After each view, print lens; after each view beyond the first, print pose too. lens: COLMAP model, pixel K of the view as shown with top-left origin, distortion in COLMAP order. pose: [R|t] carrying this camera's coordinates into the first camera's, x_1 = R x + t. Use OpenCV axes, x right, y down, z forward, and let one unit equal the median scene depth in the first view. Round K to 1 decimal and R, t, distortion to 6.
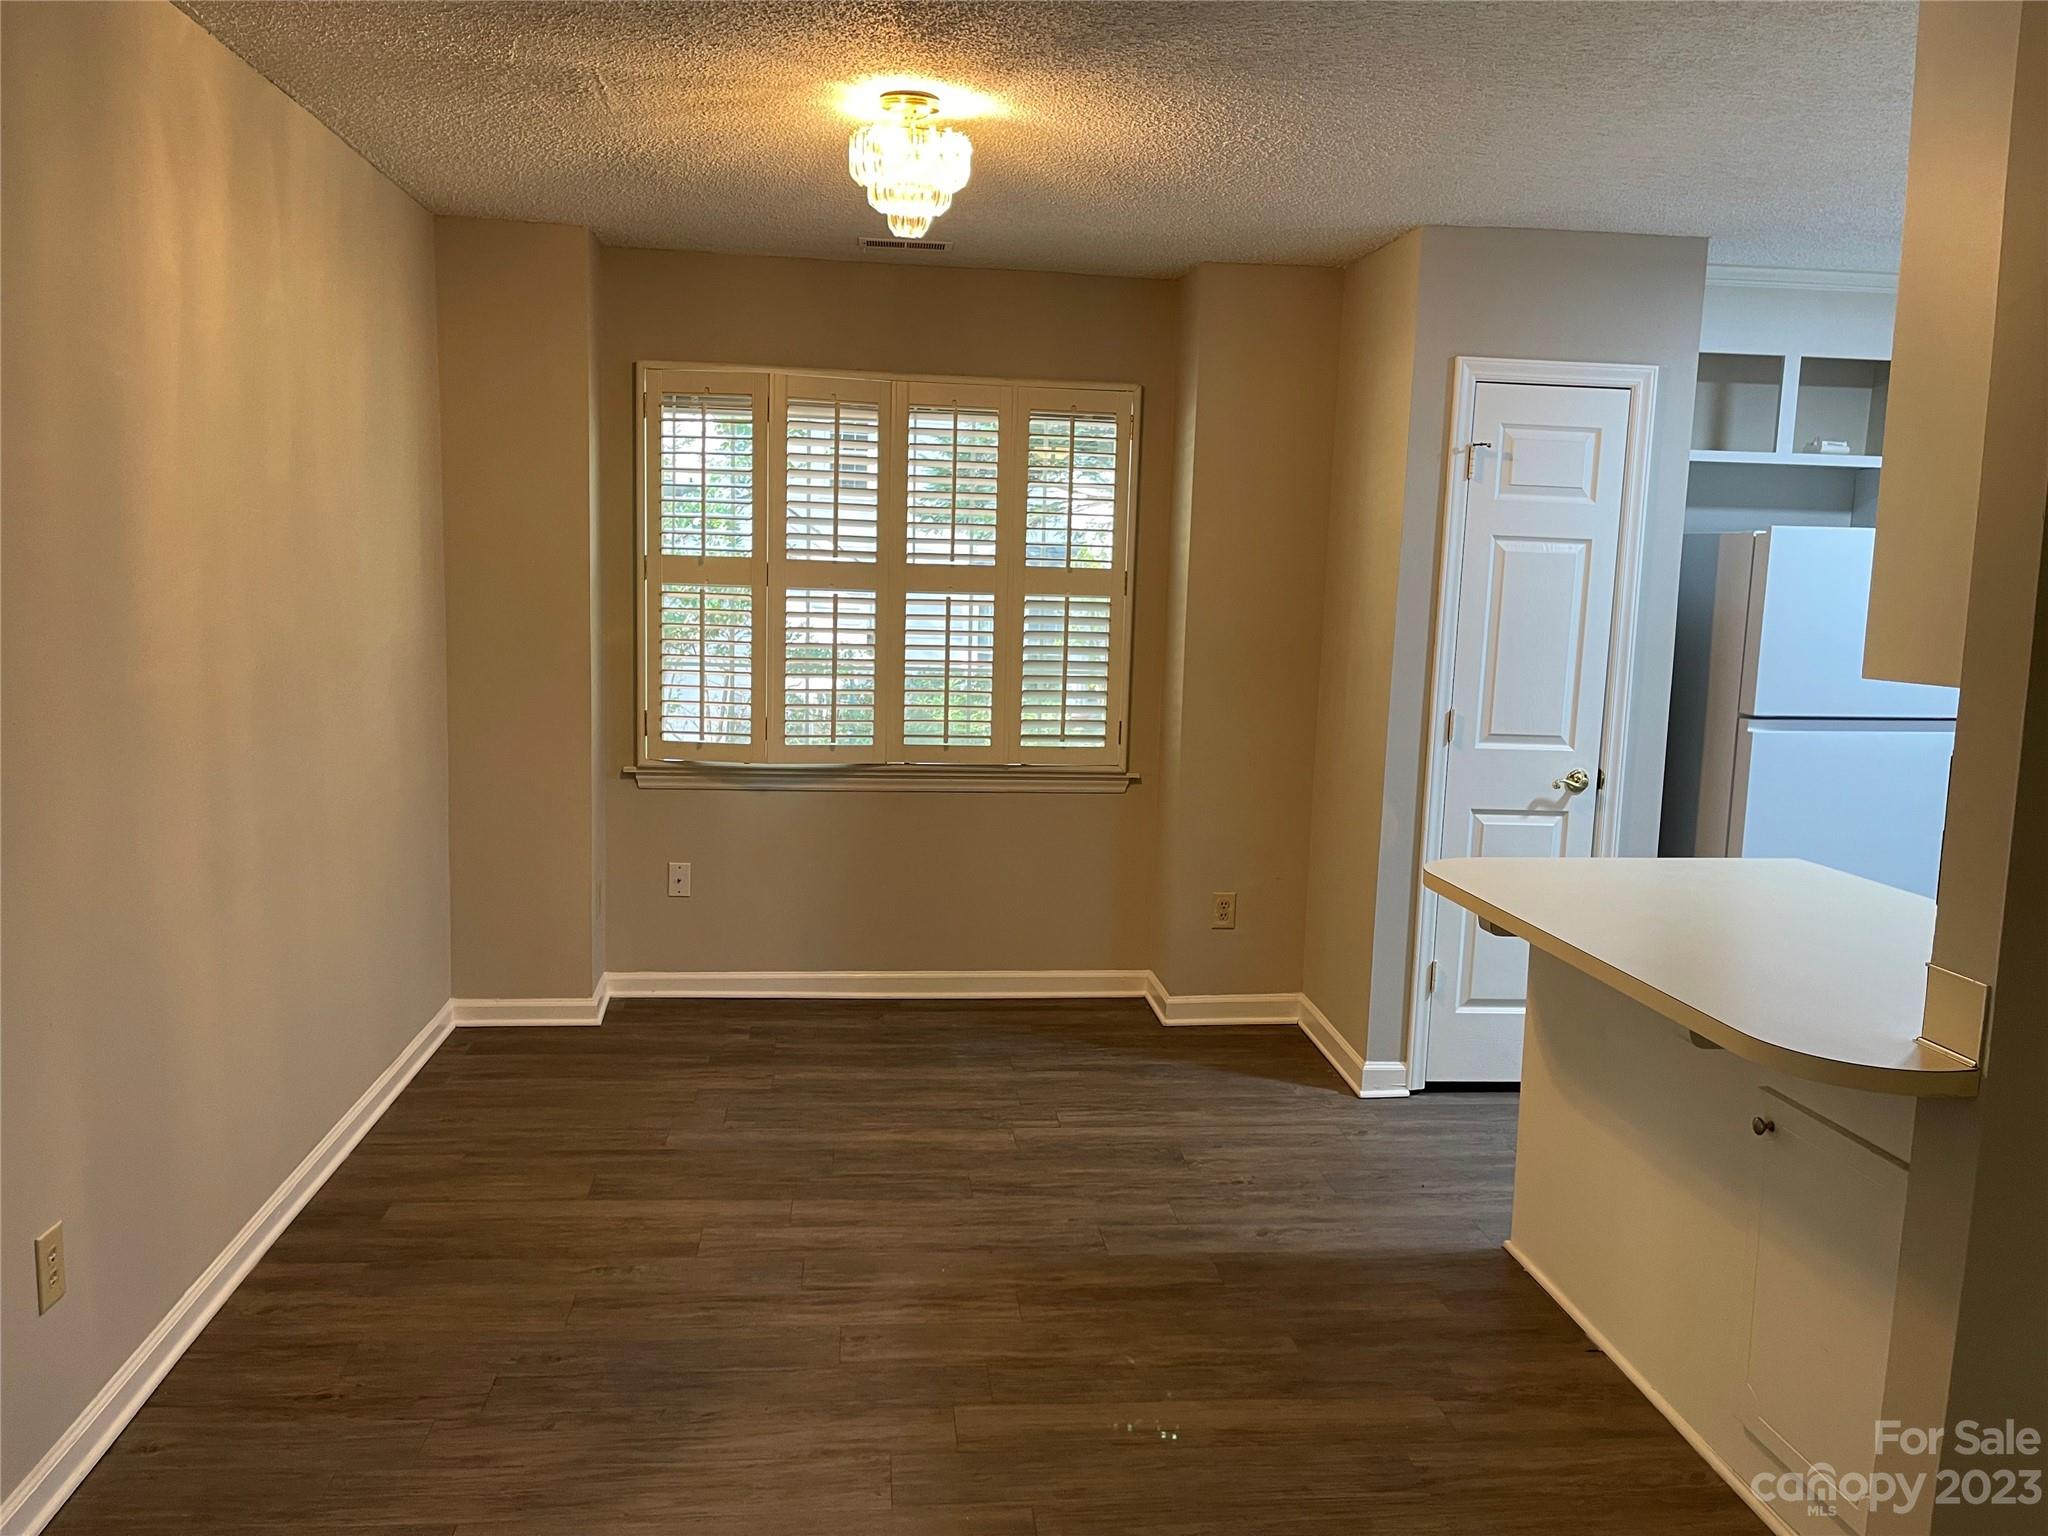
lens RADIAL K [[1554.0, 0, 1021.0], [0, 1554.0, 752.2], [0, 0, 1]] dist [0.072863, -0.077427]
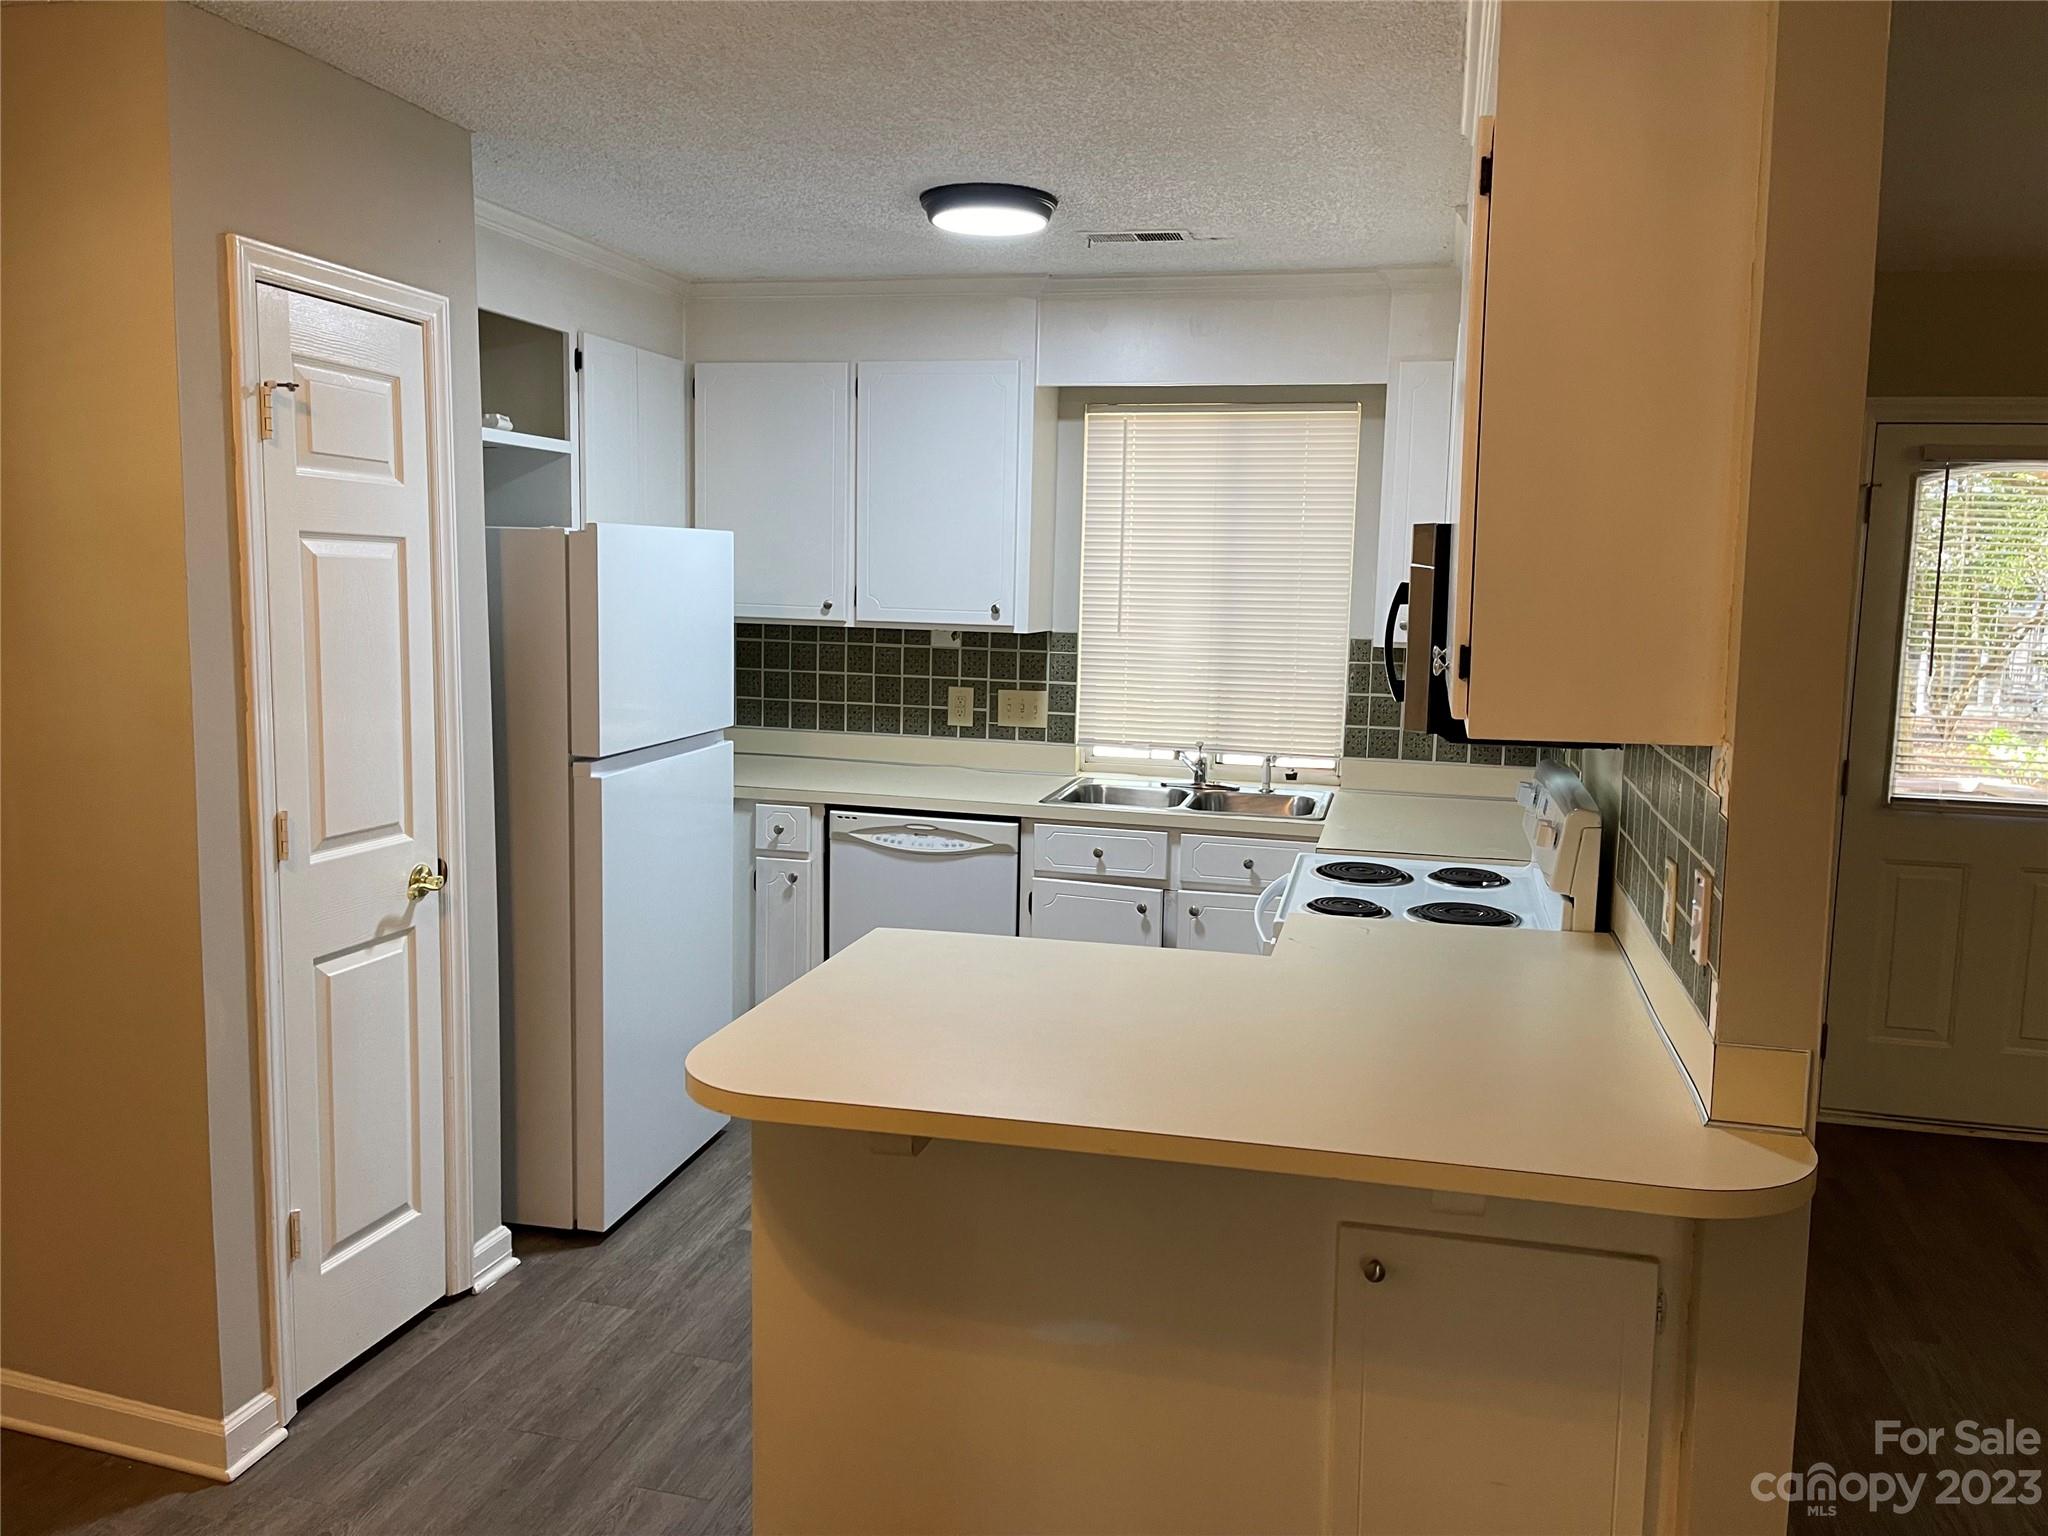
lens RADIAL K [[1554.0, 0, 1030.6], [0, 1554.0, 758.1], [0, 0, 1]] dist [0.072863, -0.077427]
pose [[0.353926, -0.135961, 0.925338, -0.196759], [0.105604, 0.988860, 0.104903, -0.083189], [-0.929292, 0.060592, 0.364341, 0.497655]]
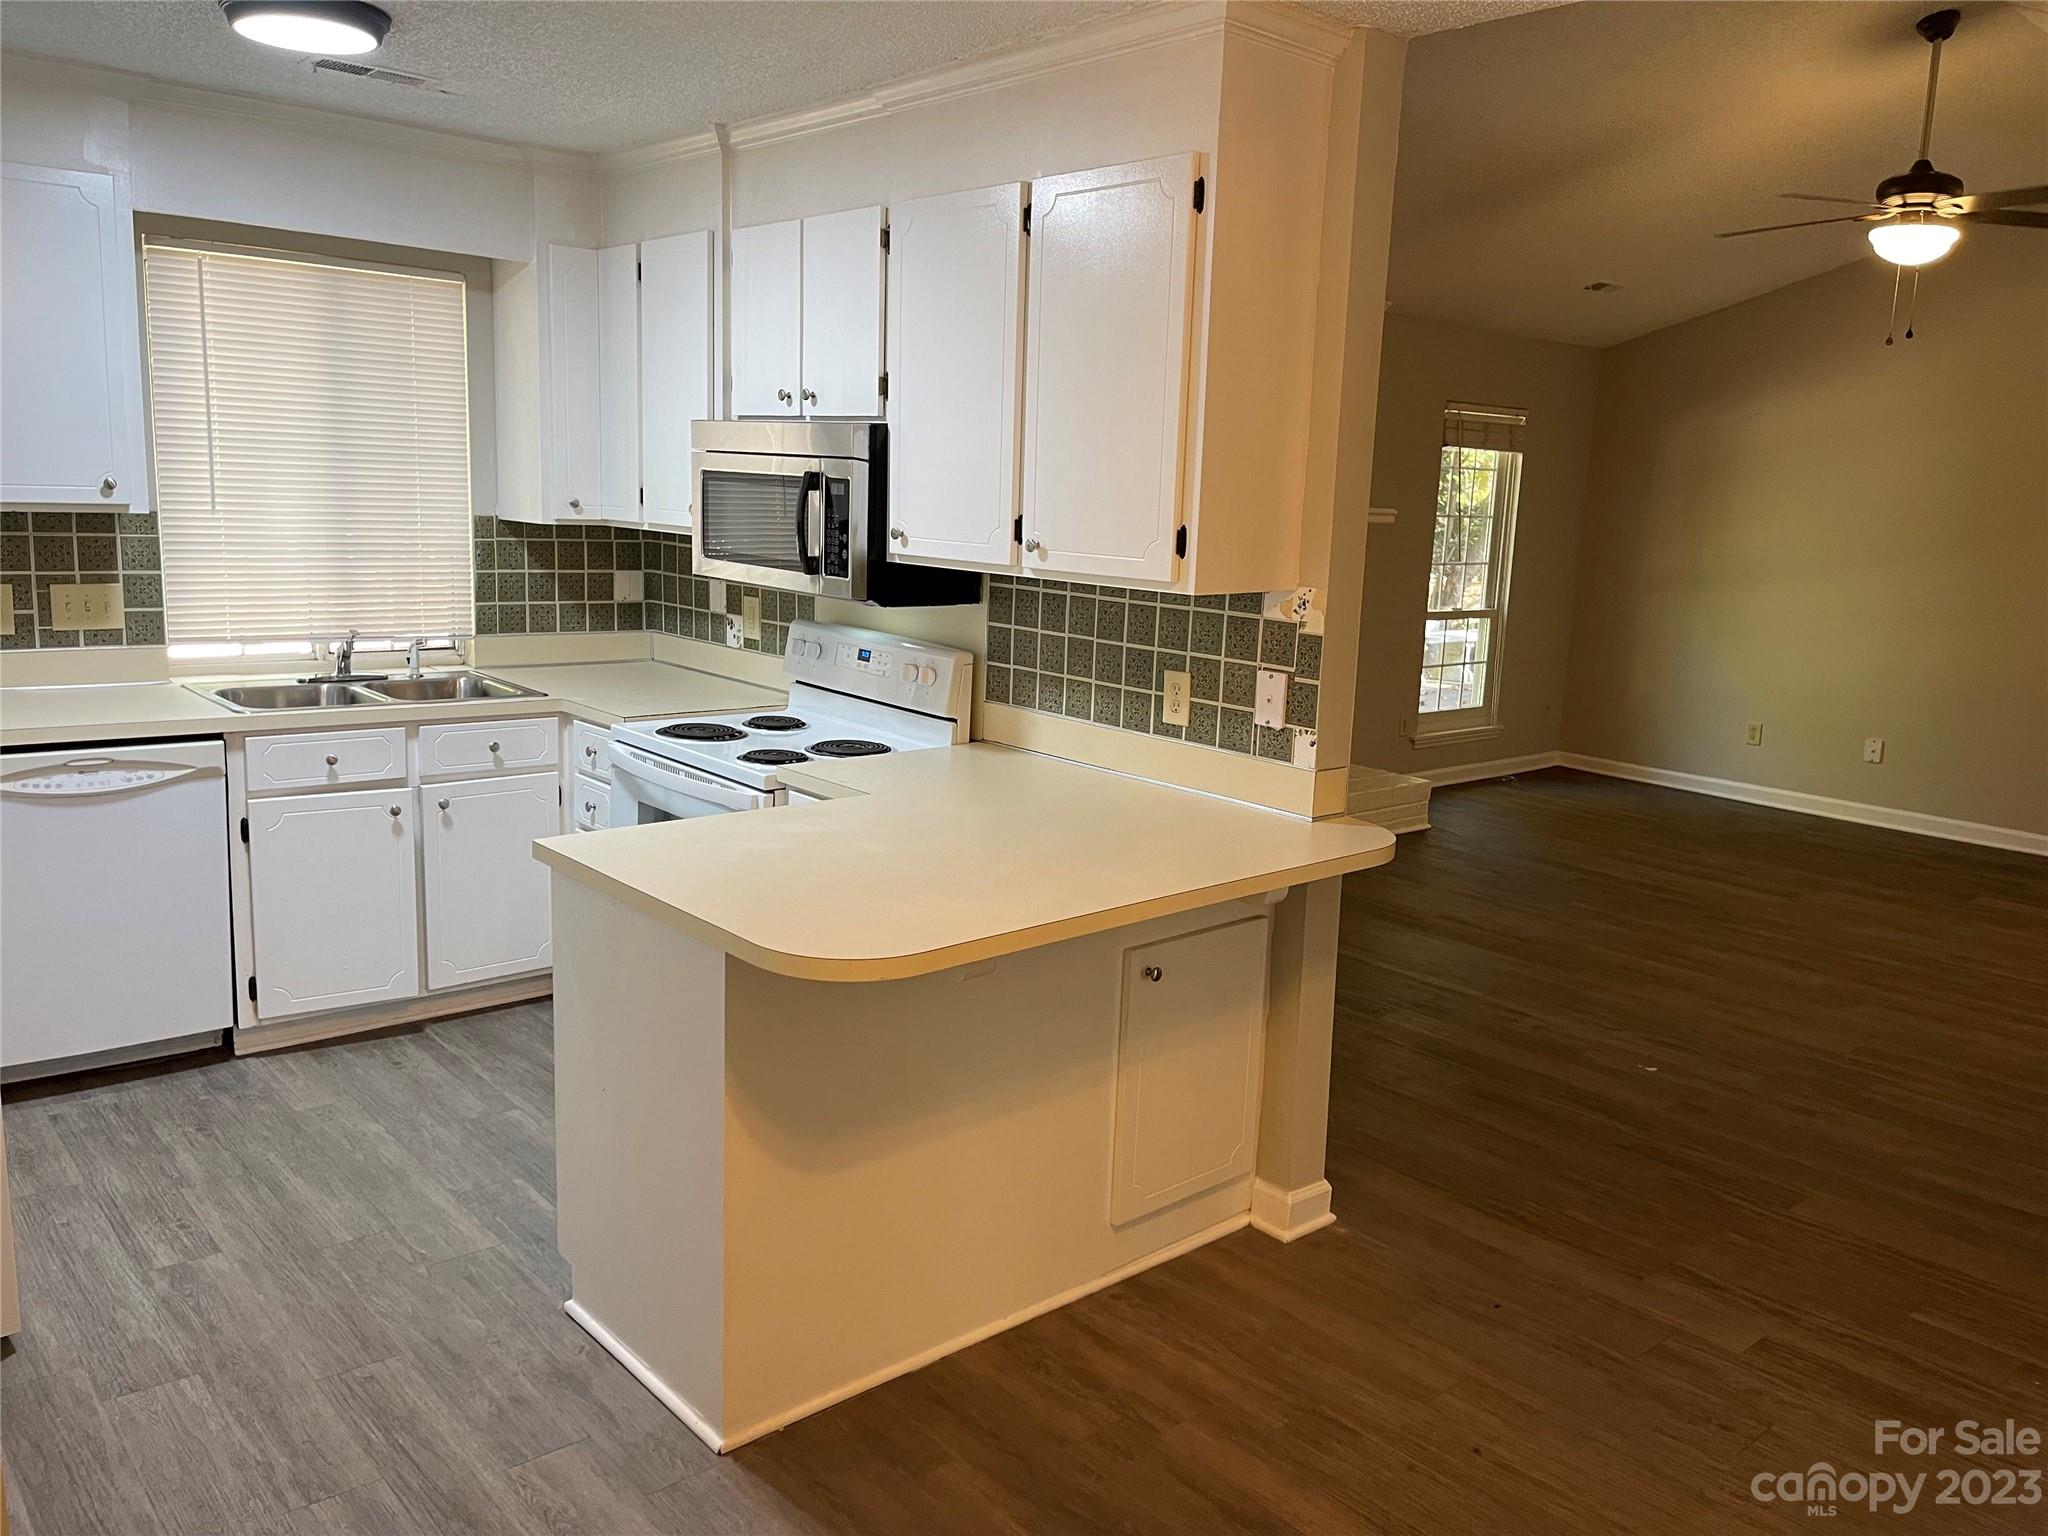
lens RADIAL K [[1554.0, 0, 1038.7], [0, 1554.0, 775.0], [0, 0, 1]] dist [0.072863, -0.077427]
pose [[-0.575544, -0.205655, 0.791489, -0.227934], [0.042472, 0.959038, 0.280074, -0.143920], [-0.816667, 0.194811, -0.543235, 0.990187]]
